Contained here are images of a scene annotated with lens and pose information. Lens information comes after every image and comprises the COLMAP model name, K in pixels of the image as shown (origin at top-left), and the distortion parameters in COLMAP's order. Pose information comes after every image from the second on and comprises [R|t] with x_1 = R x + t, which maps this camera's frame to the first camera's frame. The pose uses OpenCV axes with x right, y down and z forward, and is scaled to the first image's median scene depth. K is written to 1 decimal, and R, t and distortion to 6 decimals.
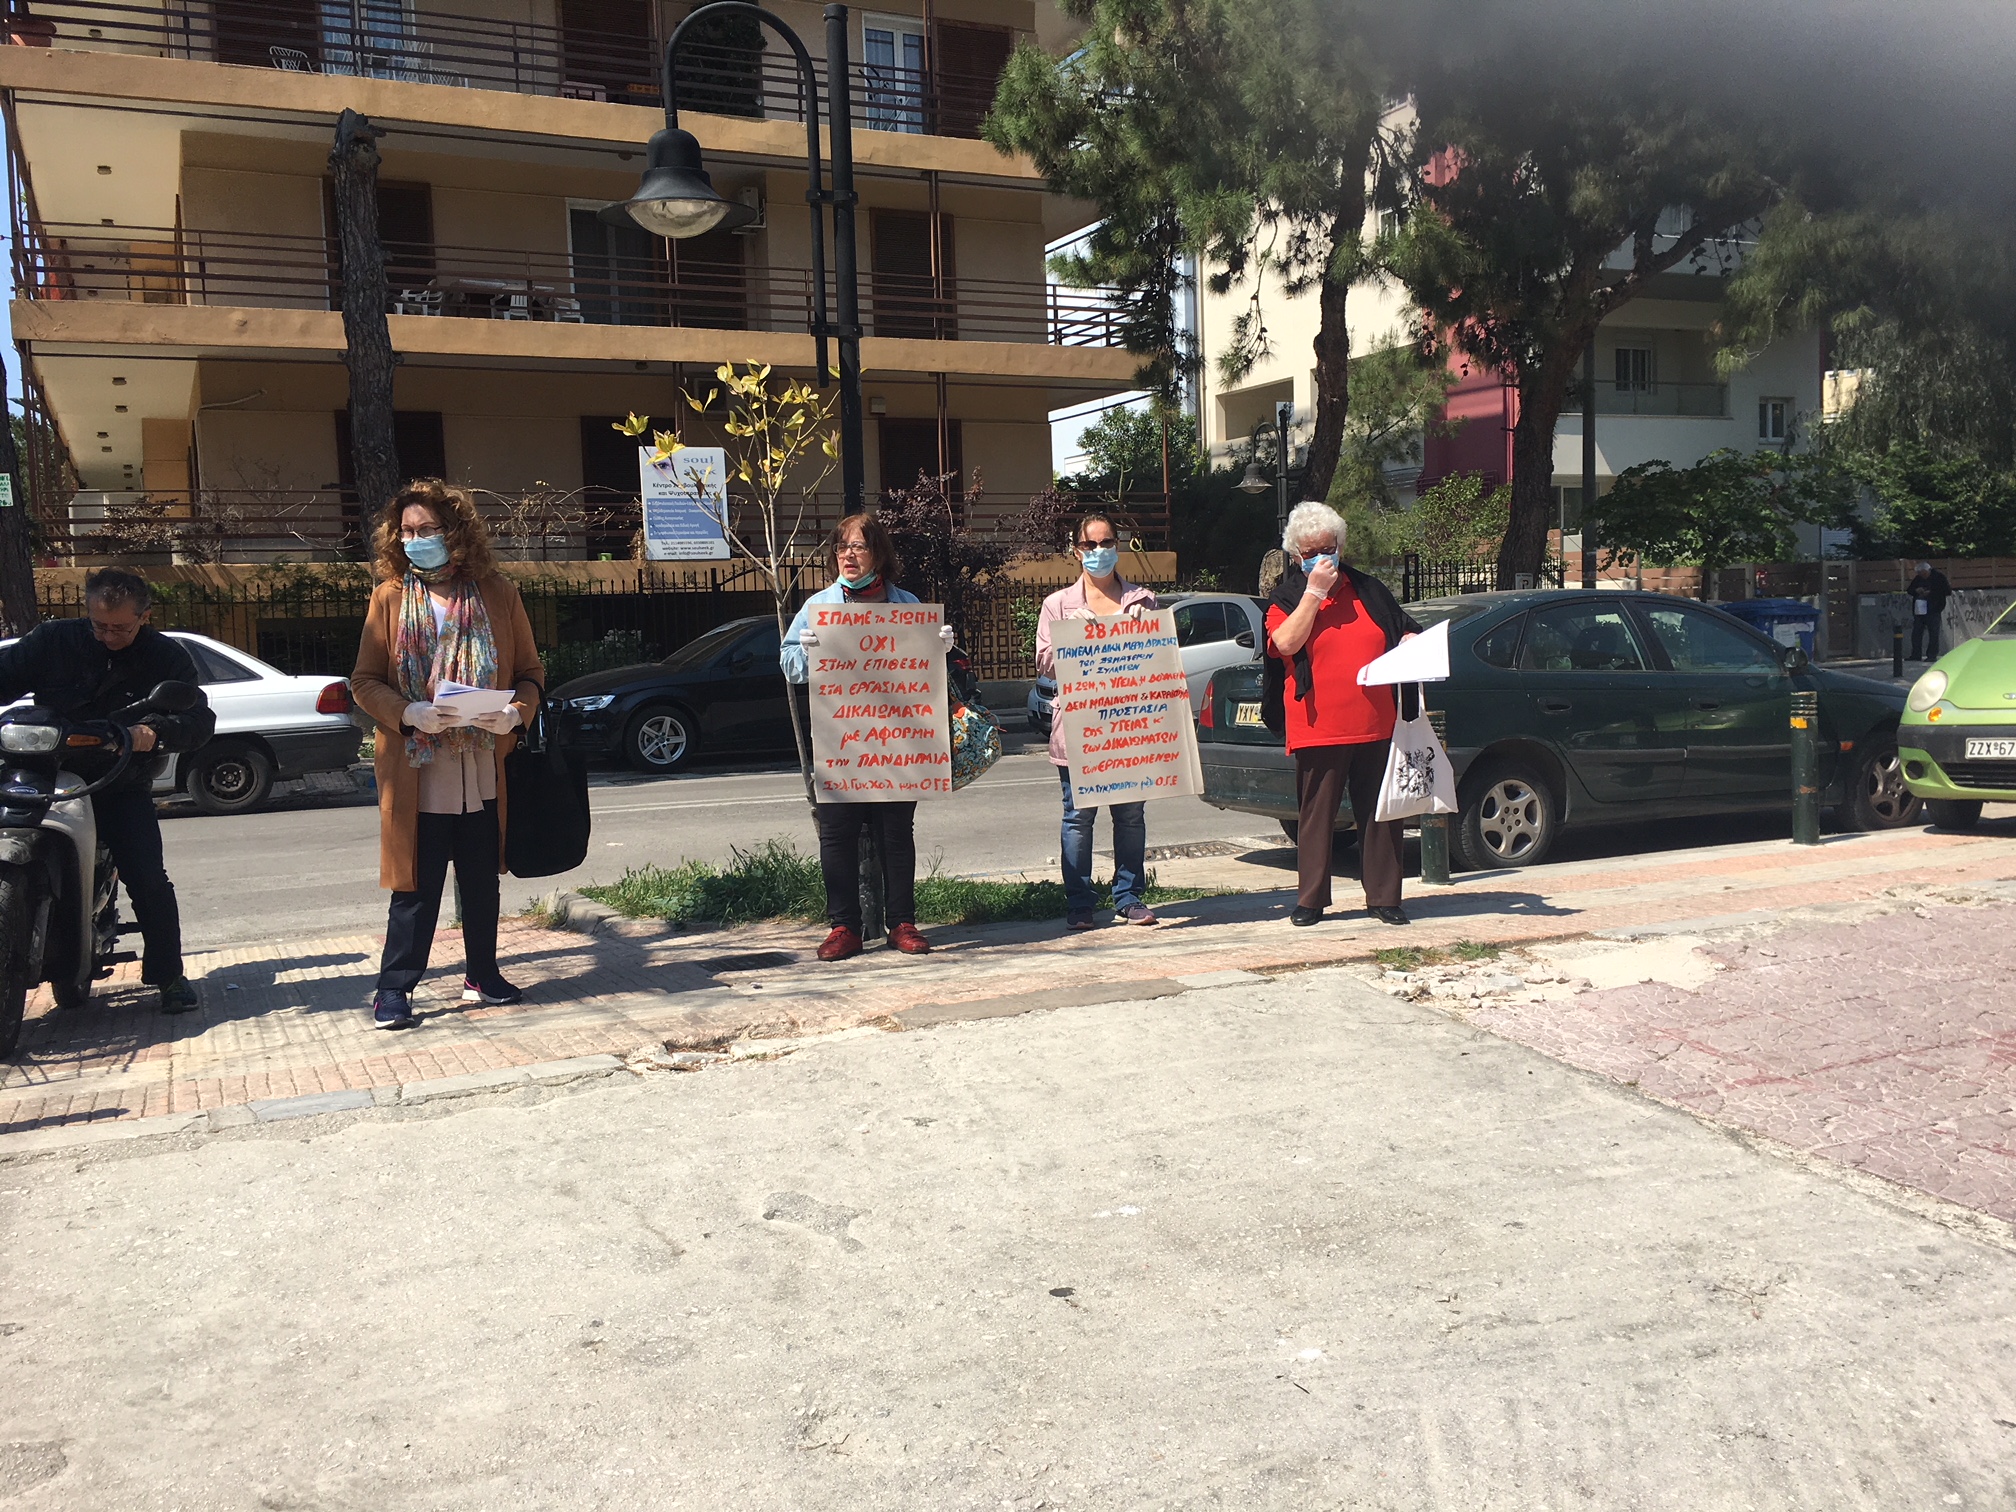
lens RADIAL K [[1638.3, 0, 1001.9], [0, 1638.3, 695.9], [0, 0, 1]] dist [-0.001206, -0.000275]
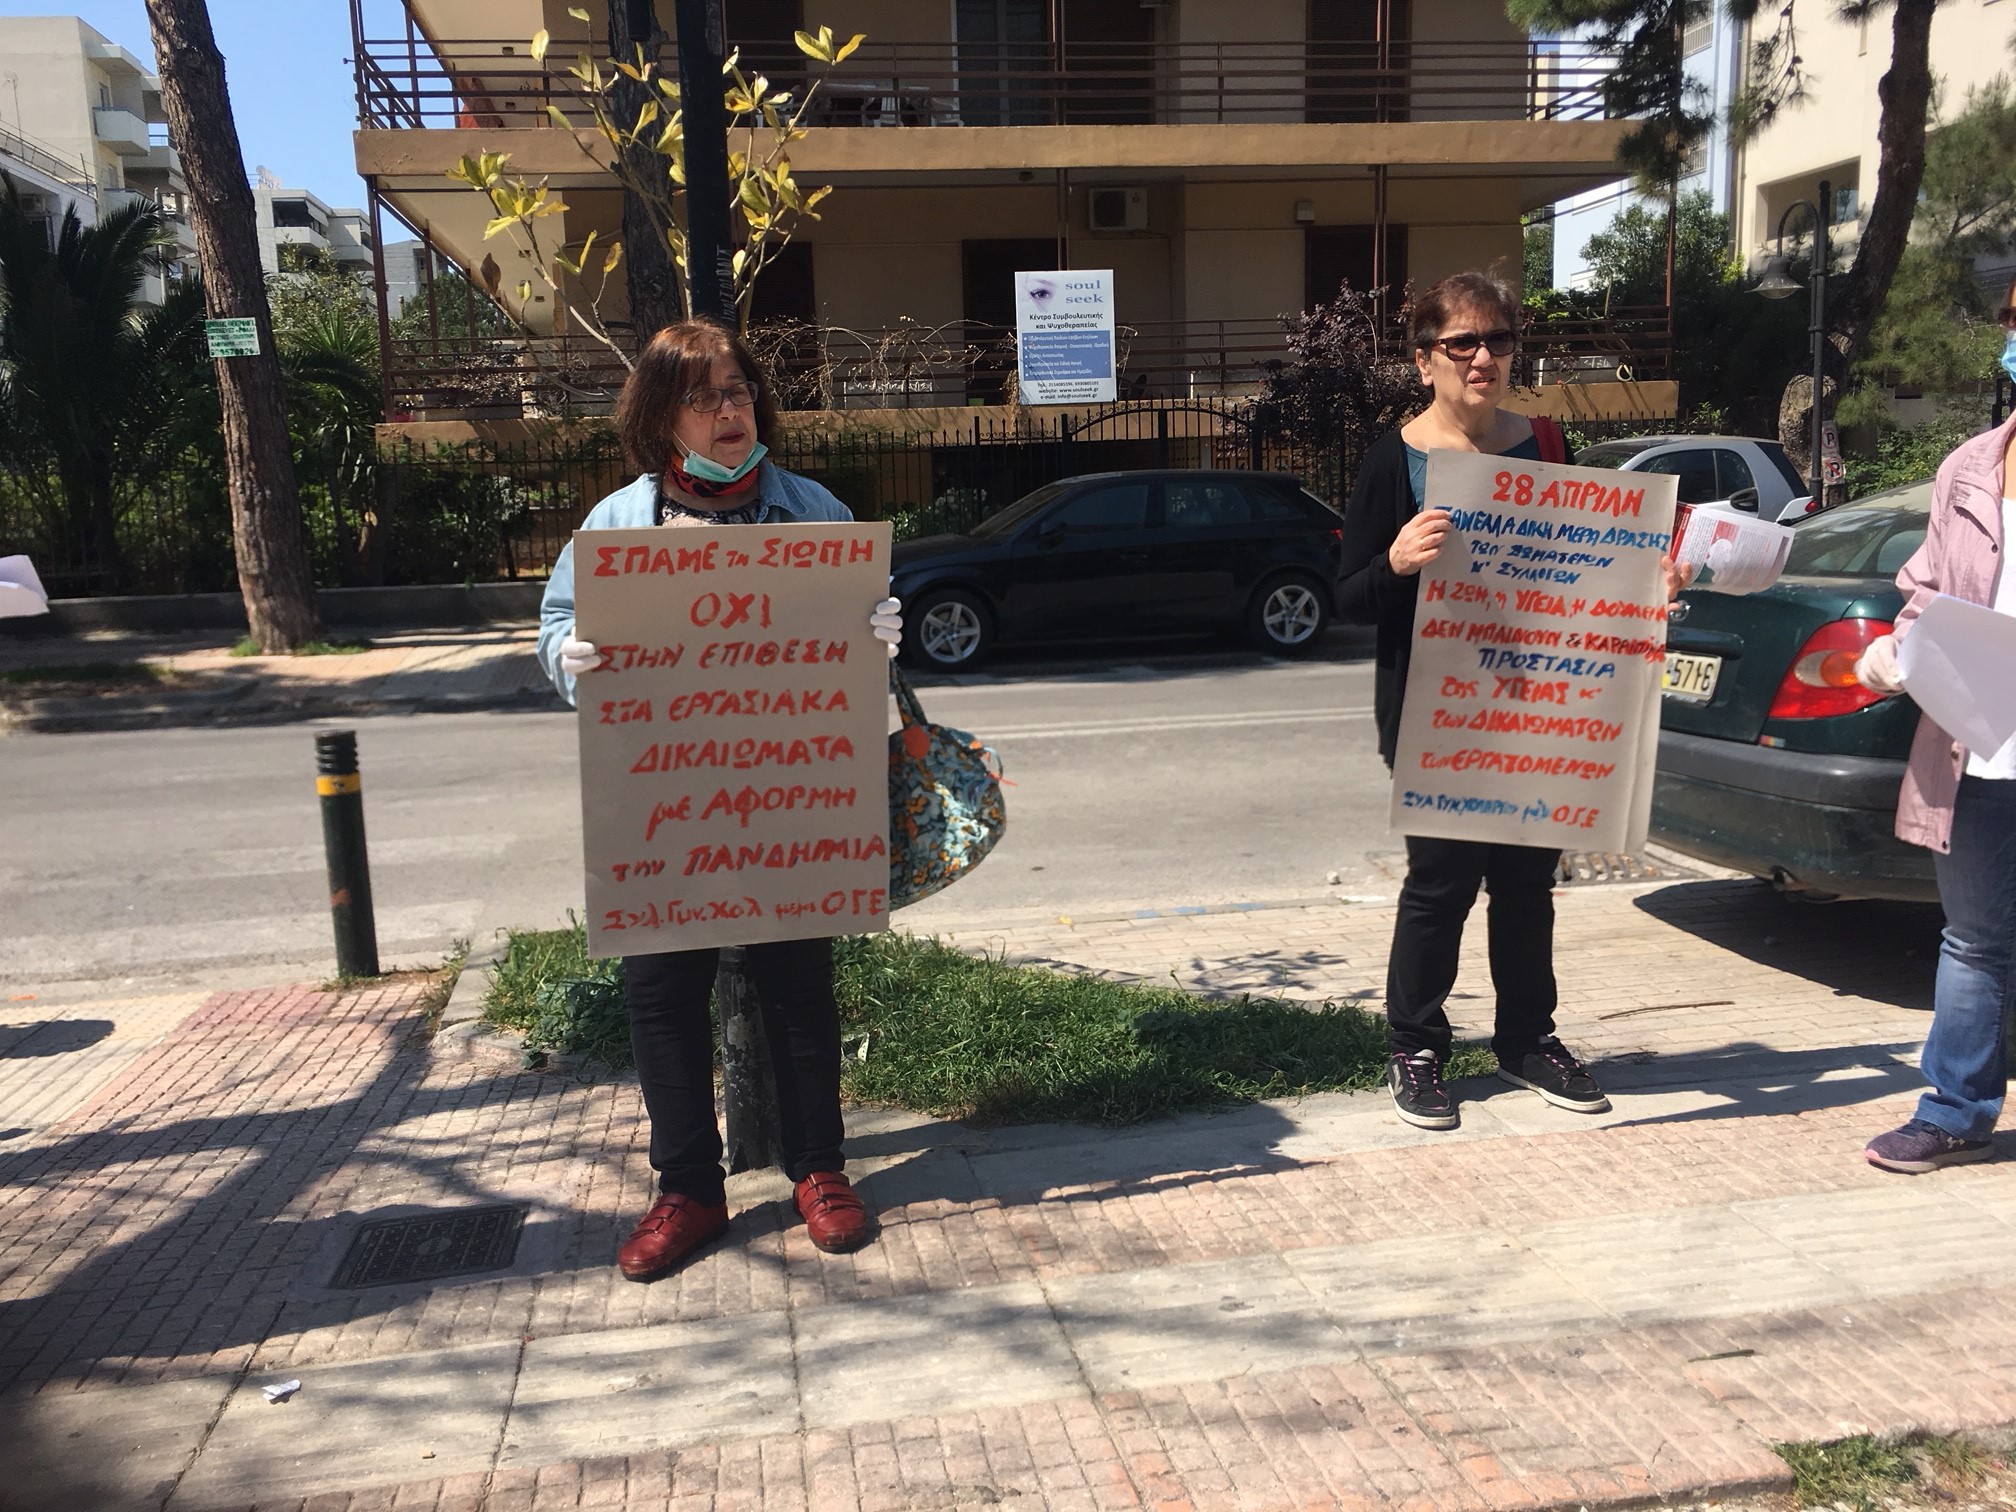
lens RADIAL K [[1649.8, 0, 1021.7], [0, 1649.8, 756.1], [0, 0, 1]] dist [0.059466, -0.099191]
pose [[0.960583, 0.041666, -0.274853, 0.034404], [-0.005794, 0.991490, 0.130052, -0.011654], [0.277932, -0.123333, 0.952650, 0.132300]]
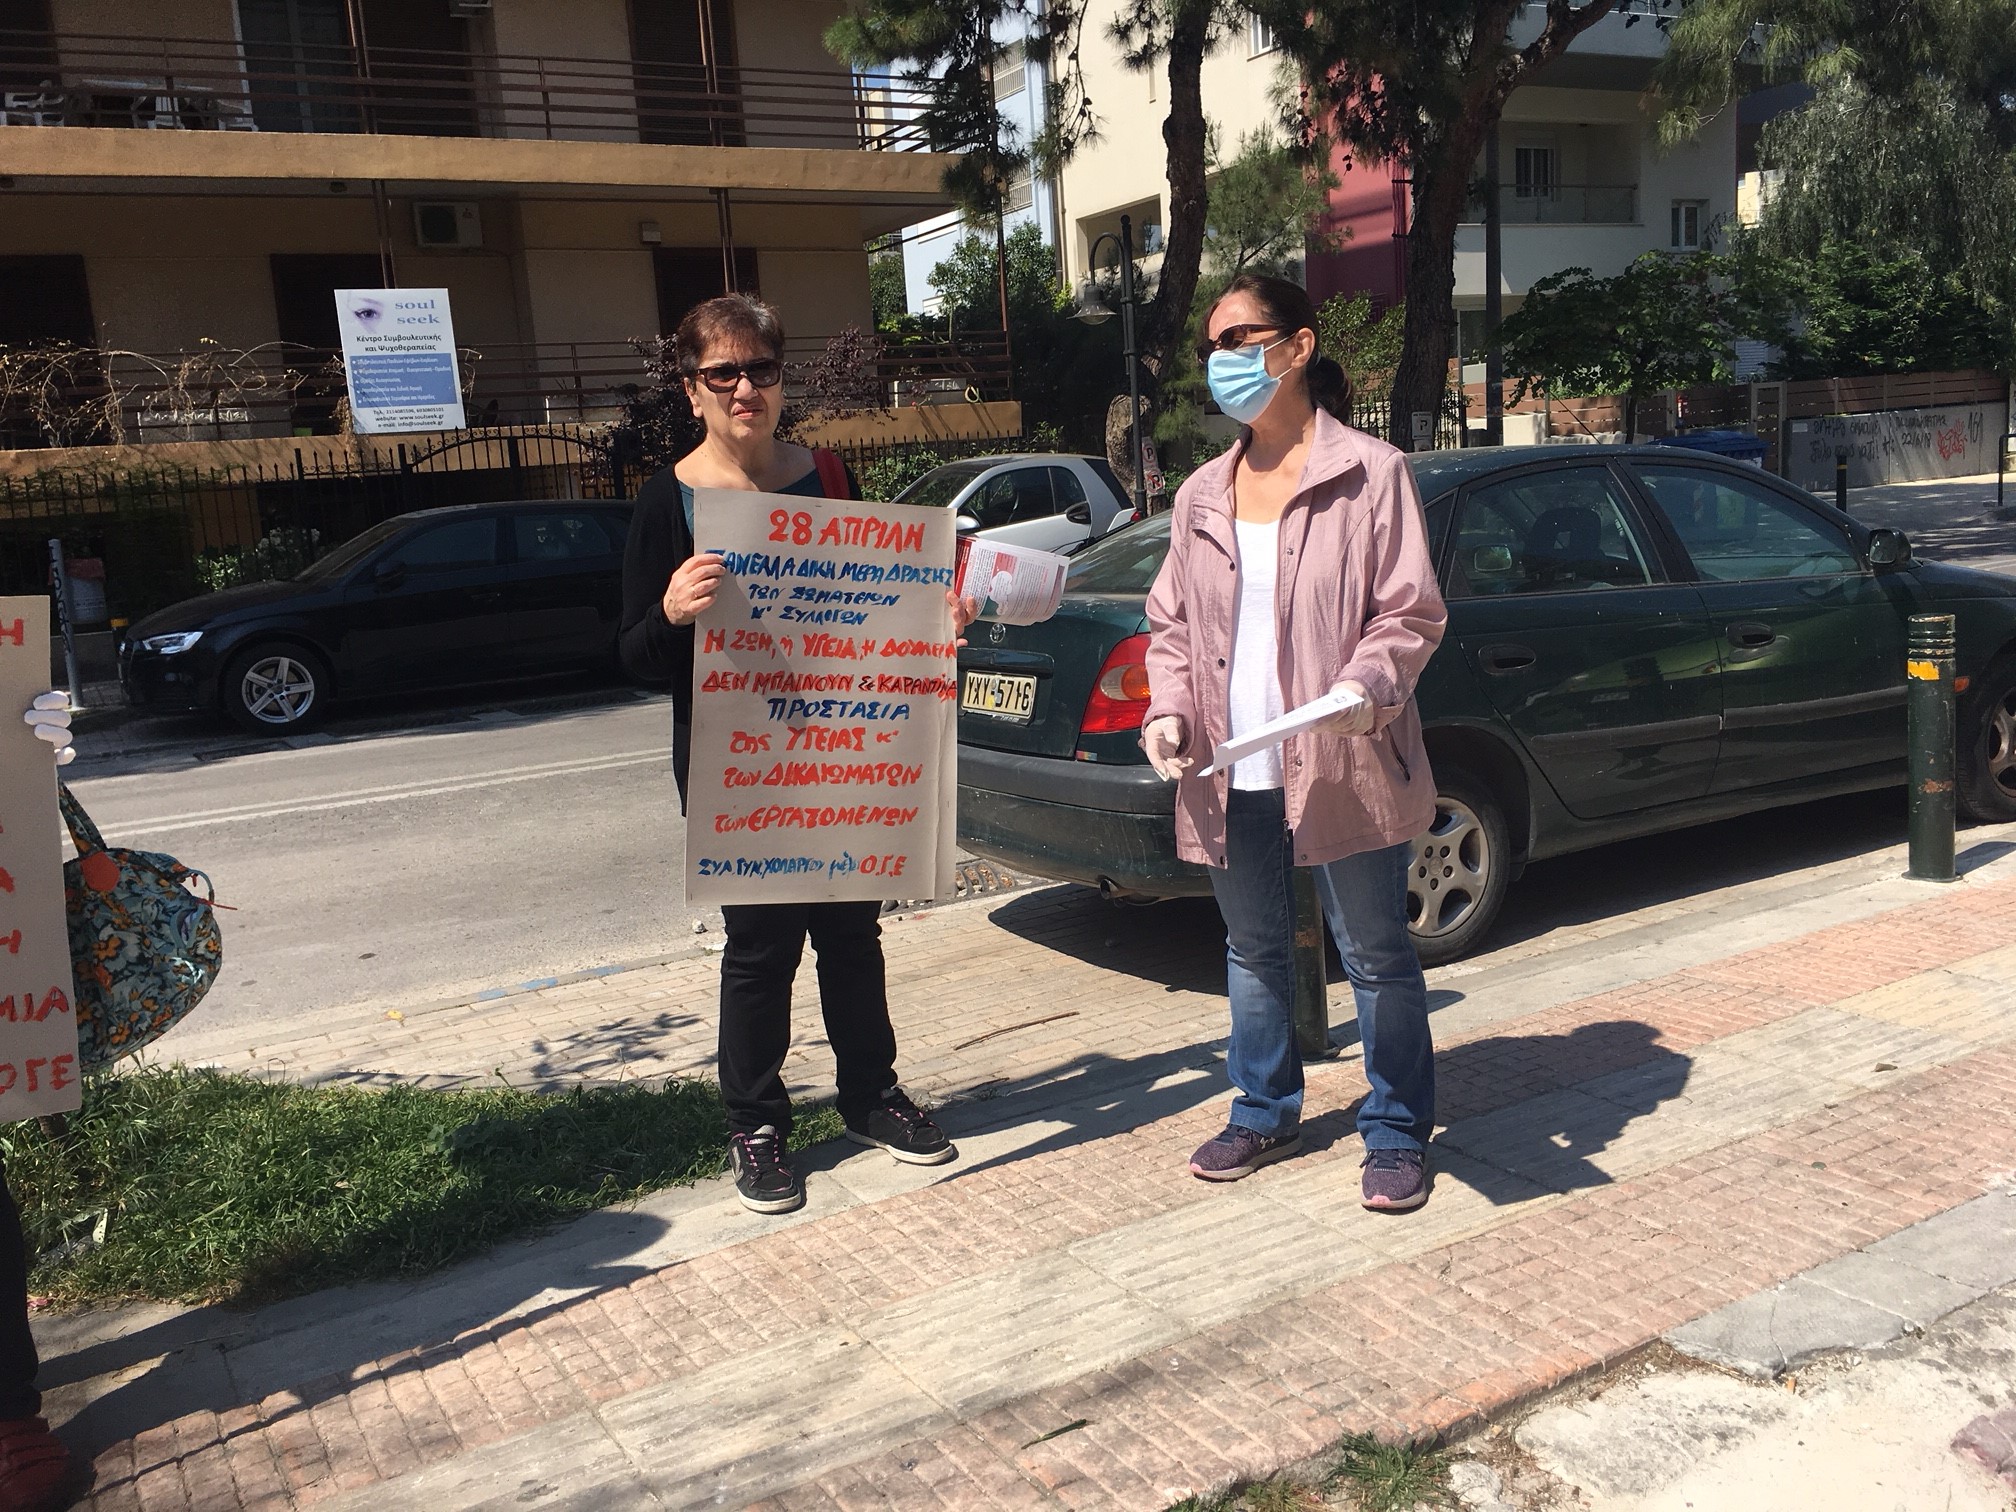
lens RADIAL K [[1649.8, 0, 1021.7], [0, 1649.8, 756.1], [0, 0, 1]] dist [0.059466, -0.099191]
pose [[0.996004, -0.052054, 0.072571, 0.041342], [0.042803, 0.991401, 0.123659, -0.012995], [-0.078384, -0.120059, 0.989668, 0.144700]]
